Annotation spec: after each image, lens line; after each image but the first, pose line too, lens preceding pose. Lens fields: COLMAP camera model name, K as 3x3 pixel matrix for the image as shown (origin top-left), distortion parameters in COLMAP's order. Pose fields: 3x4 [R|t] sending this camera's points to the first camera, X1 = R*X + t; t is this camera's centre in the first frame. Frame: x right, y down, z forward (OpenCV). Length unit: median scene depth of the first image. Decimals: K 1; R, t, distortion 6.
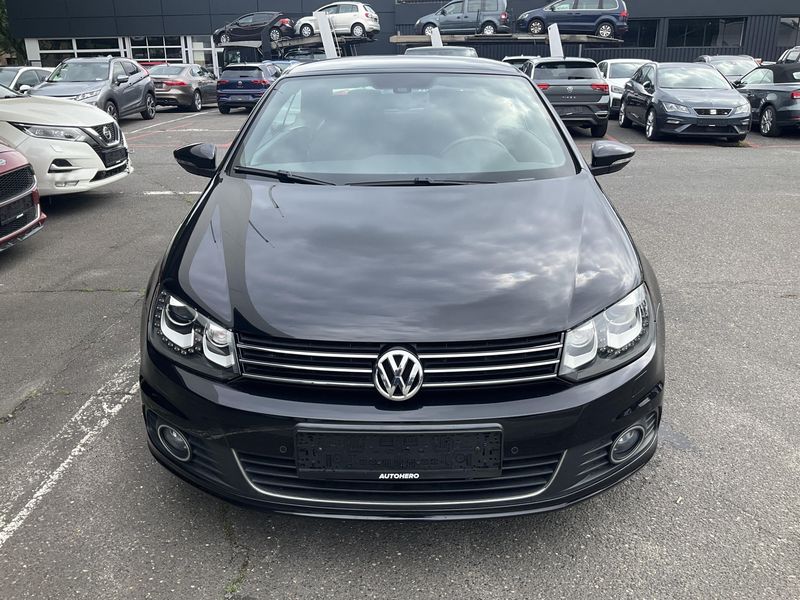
lens RADIAL K [[674.3, 0, 390.5], [0, 674.3, 299.3], [0, 0, 1]] dist [0.000762, -0.028047]
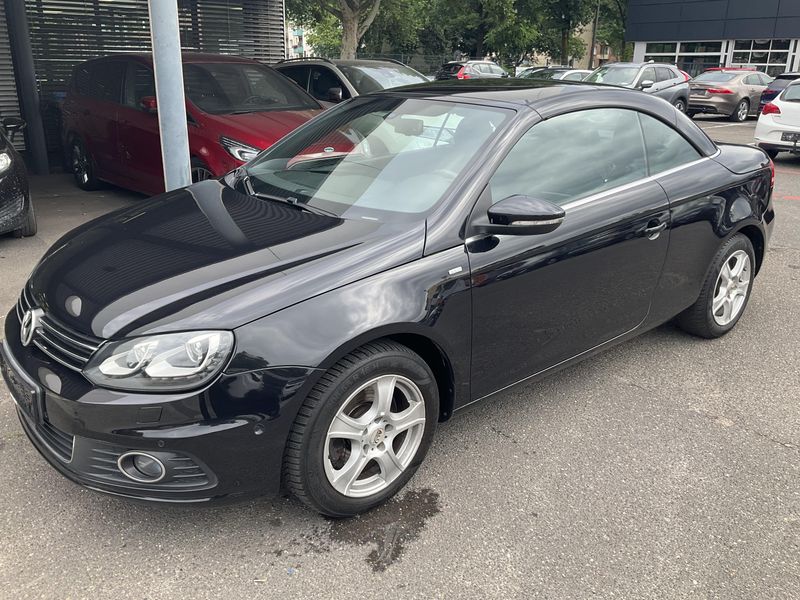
lens RADIAL K [[674.3, 0, 390.5], [0, 674.3, 299.3], [0, 0, 1]] dist [0.000762, -0.028047]
pose [[0.649732, 0.261044, -0.713936, 0.125542], [-0.262257, 0.958500, 0.111794, -0.024386], [0.713491, 0.114599, 0.691229, 0.052177]]
